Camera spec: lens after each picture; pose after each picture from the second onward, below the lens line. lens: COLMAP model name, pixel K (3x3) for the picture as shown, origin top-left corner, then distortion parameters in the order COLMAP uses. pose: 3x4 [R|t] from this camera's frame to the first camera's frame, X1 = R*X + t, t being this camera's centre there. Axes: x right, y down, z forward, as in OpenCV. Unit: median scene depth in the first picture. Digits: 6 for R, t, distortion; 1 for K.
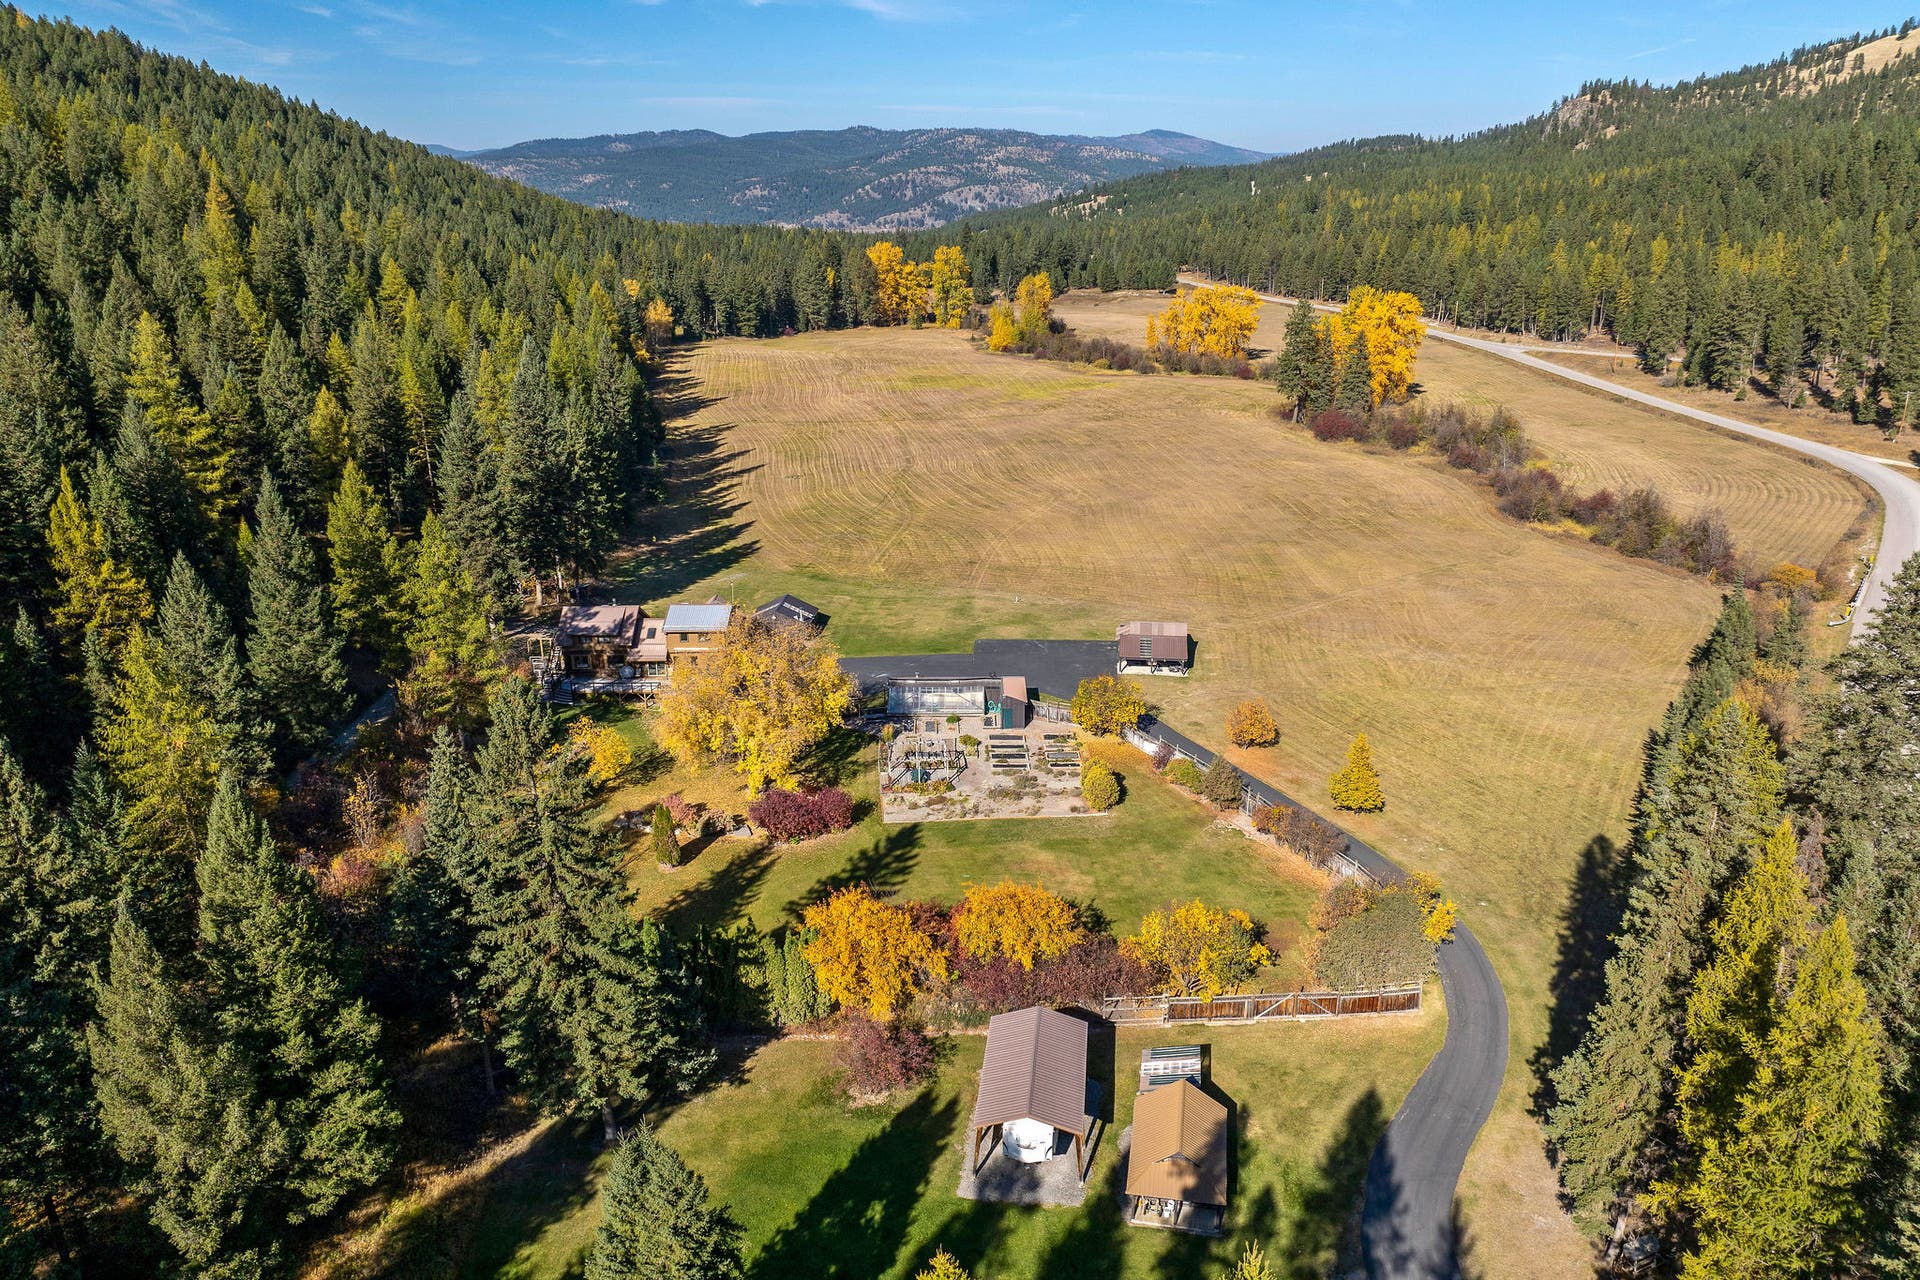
lens RADIAL K [[1374.9, 0, 968.5], [0, 1374.9, 613.2], [0, 0, 1]] dist [-0.030359, -0.009814]
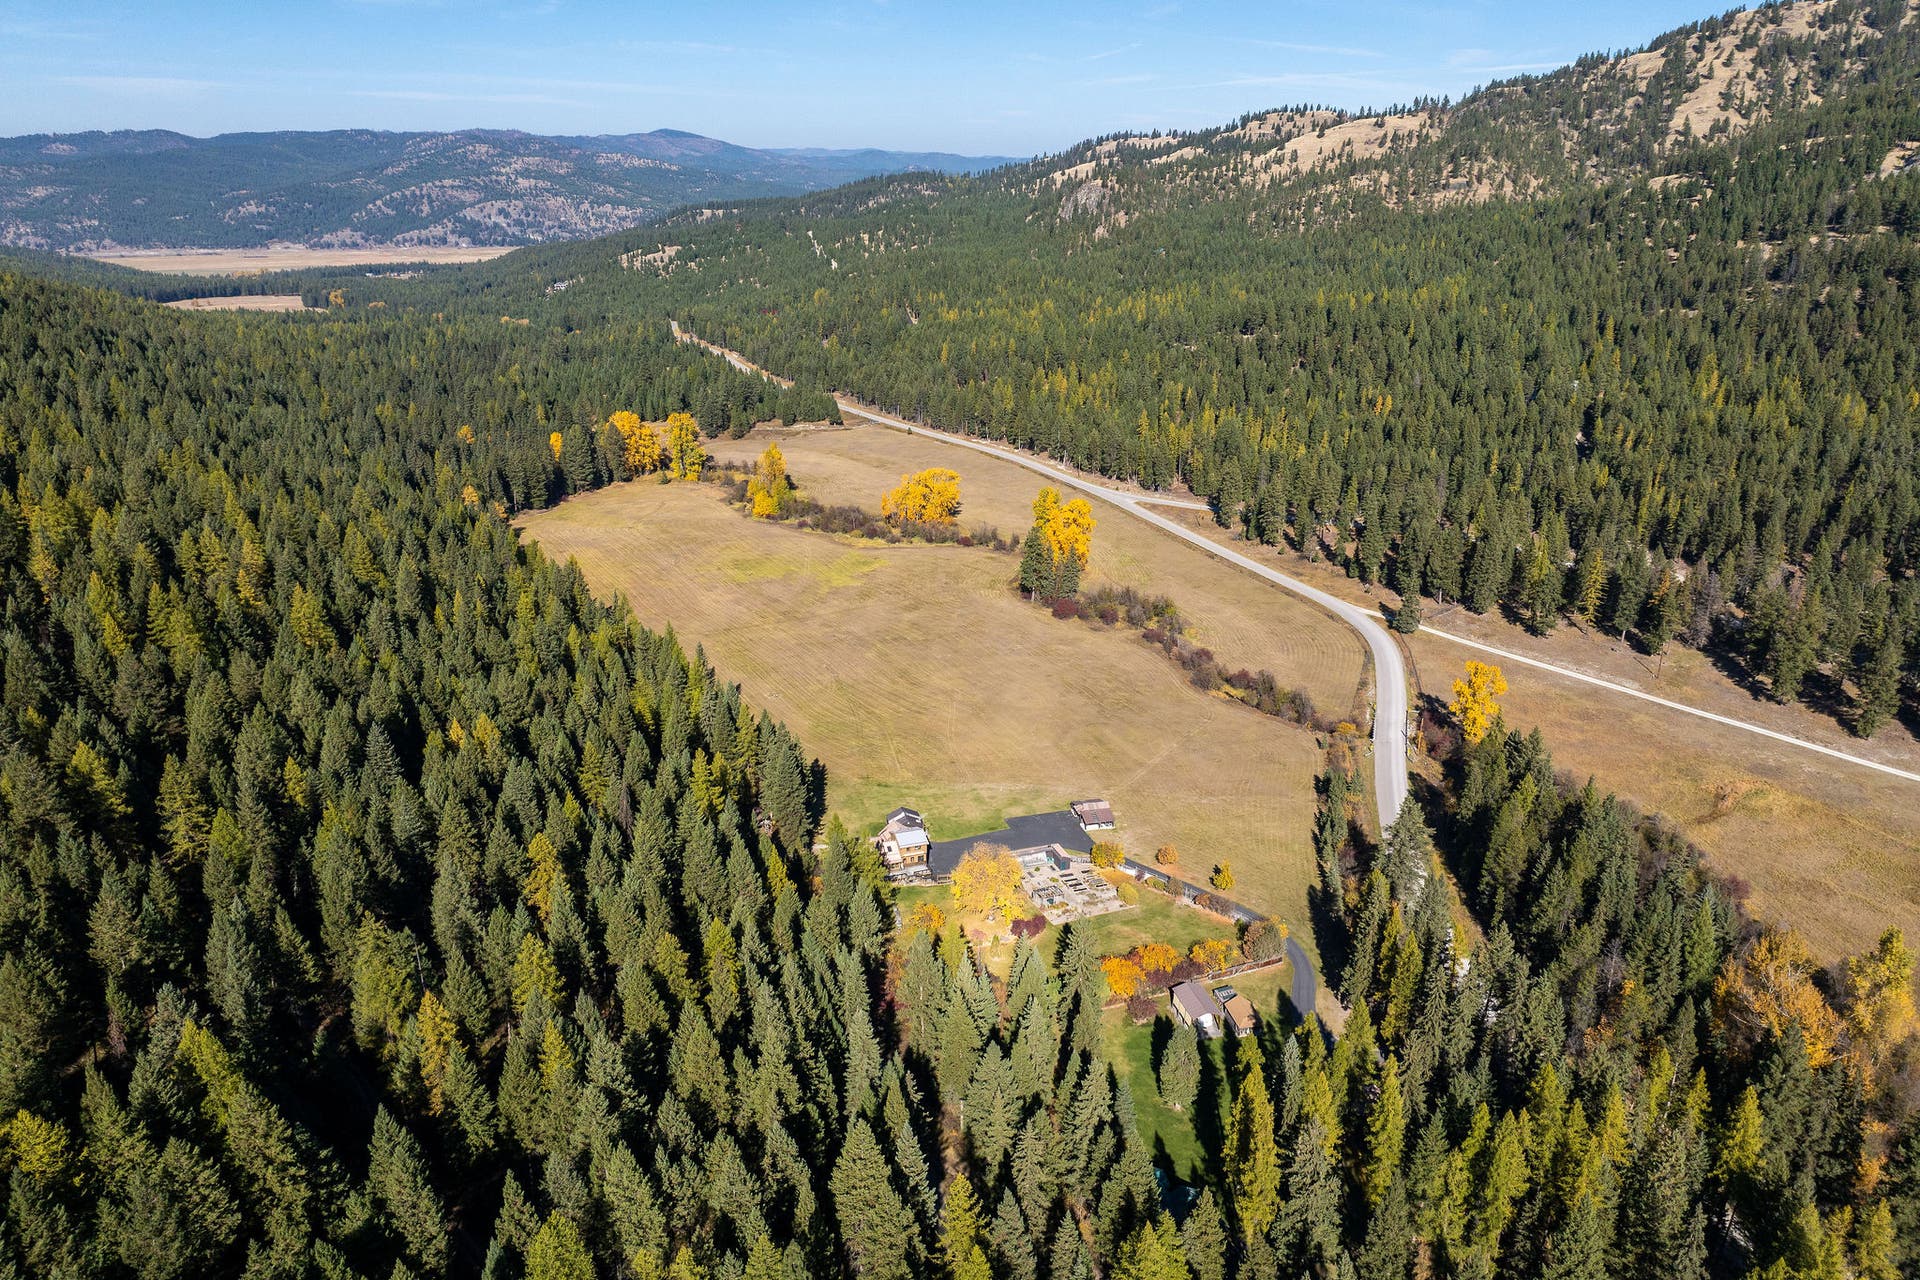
lens RADIAL K [[1386.1, 0, 966.9], [0, 1386.1, 613.8], [0, 0, 1]] dist [-0.047727, 0.024126]
pose [[0.942087, -0.094970, 0.321642, -0.226909], [0.092413, 0.995449, 0.023246, -0.112852], [-0.322386, 0.007824, 0.946576, -0.308410]]
